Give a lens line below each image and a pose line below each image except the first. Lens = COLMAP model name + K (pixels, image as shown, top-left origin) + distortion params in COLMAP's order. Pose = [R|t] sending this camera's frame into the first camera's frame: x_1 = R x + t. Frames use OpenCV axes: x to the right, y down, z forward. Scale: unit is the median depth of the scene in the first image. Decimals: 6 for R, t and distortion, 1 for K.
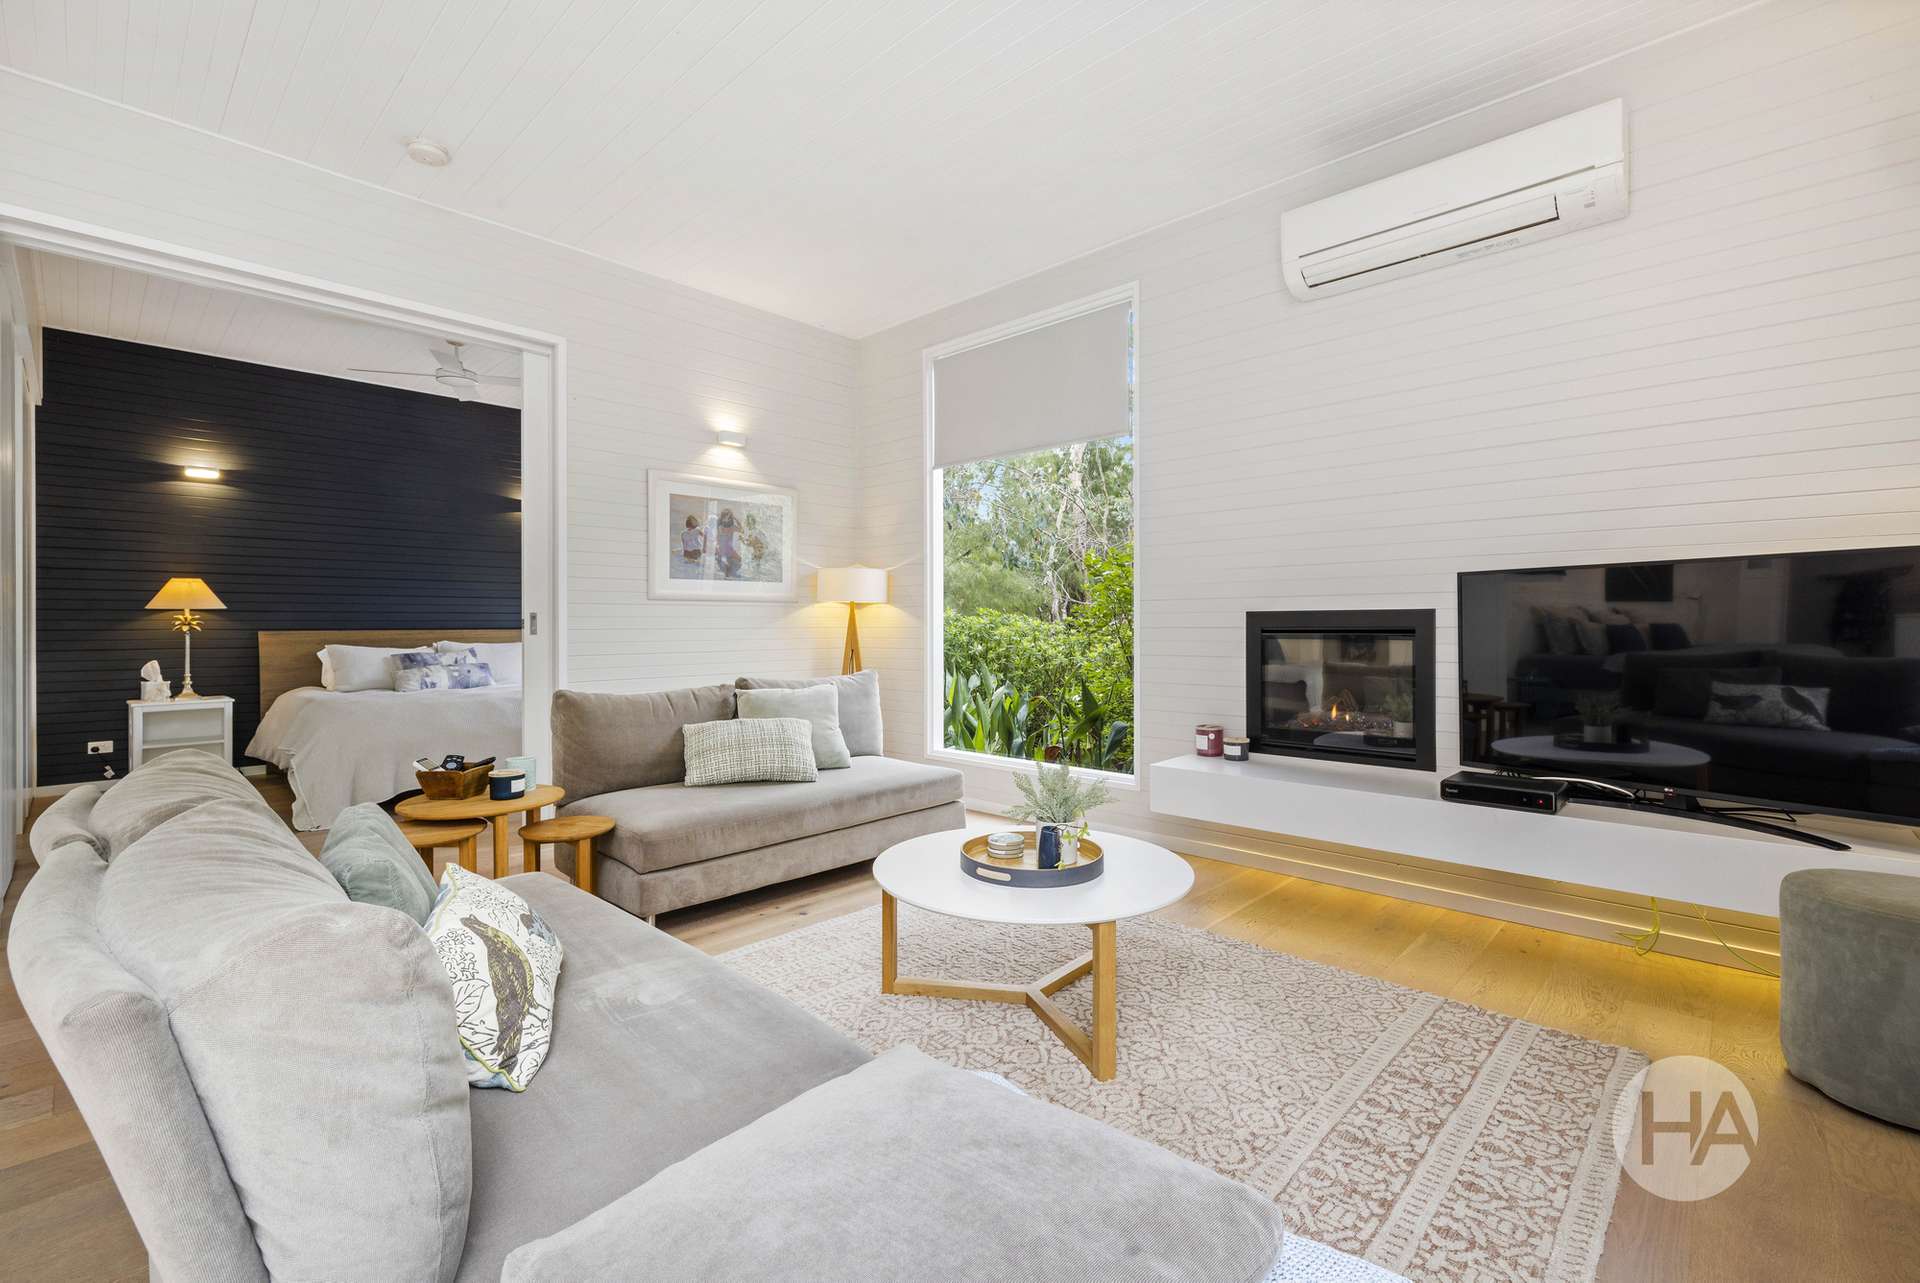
lens RADIAL K [[822.6, 0, 974.3], [0, 822.6, 632.6], [0, 0, 1]] dist [0.000086, -0.000408]
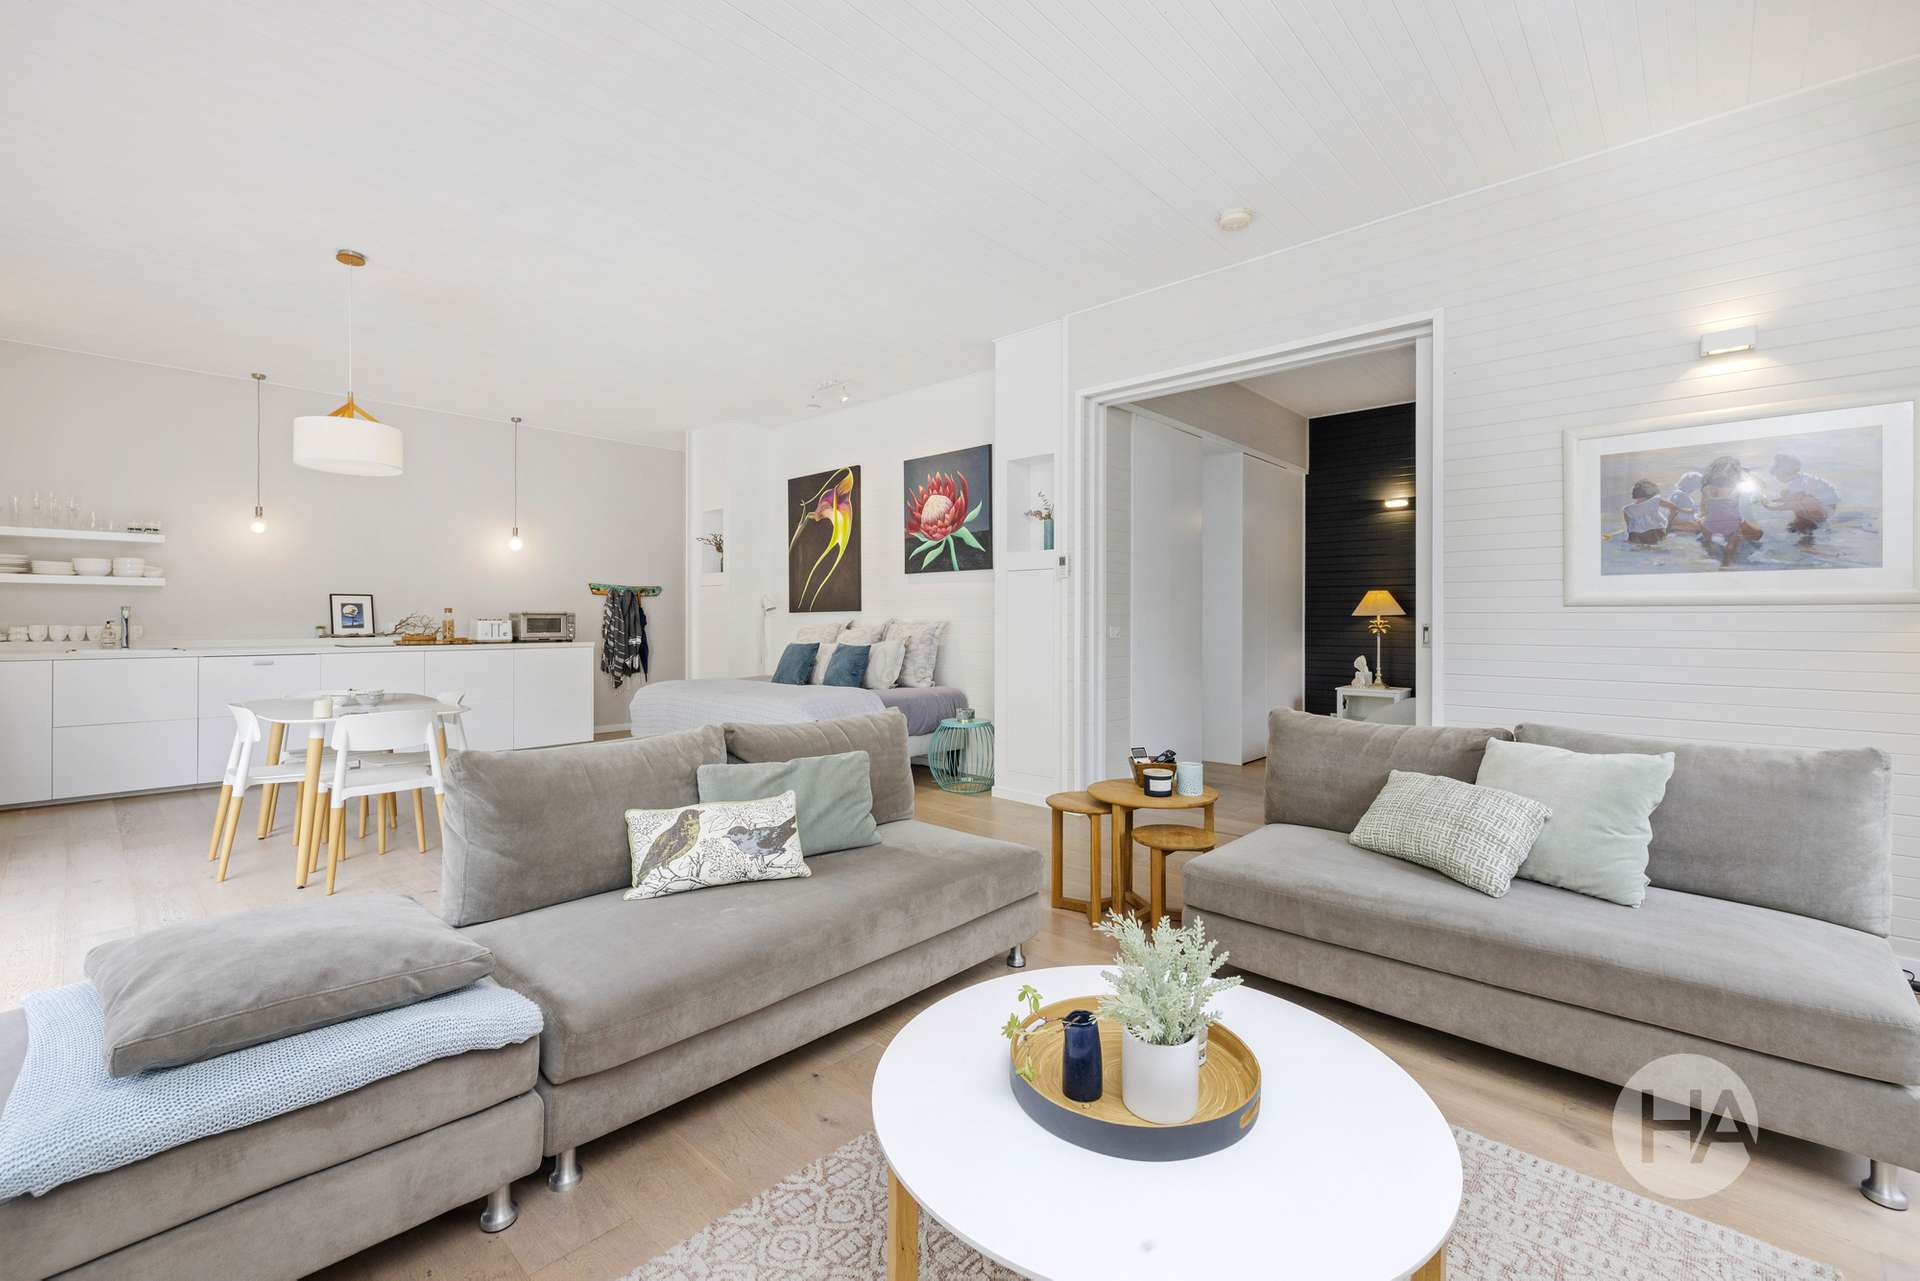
lens RADIAL K [[822.6, 0, 967.2], [0, 822.6, 620.9], [0, 0, 1]] dist [0.000086, -0.000408]
pose [[0.016951, 0.005616, -0.999841, 0.269010], [-0.011372, 0.999921, 0.005423, -0.019996], [0.999792, 0.011279, 0.017013, 0.362242]]
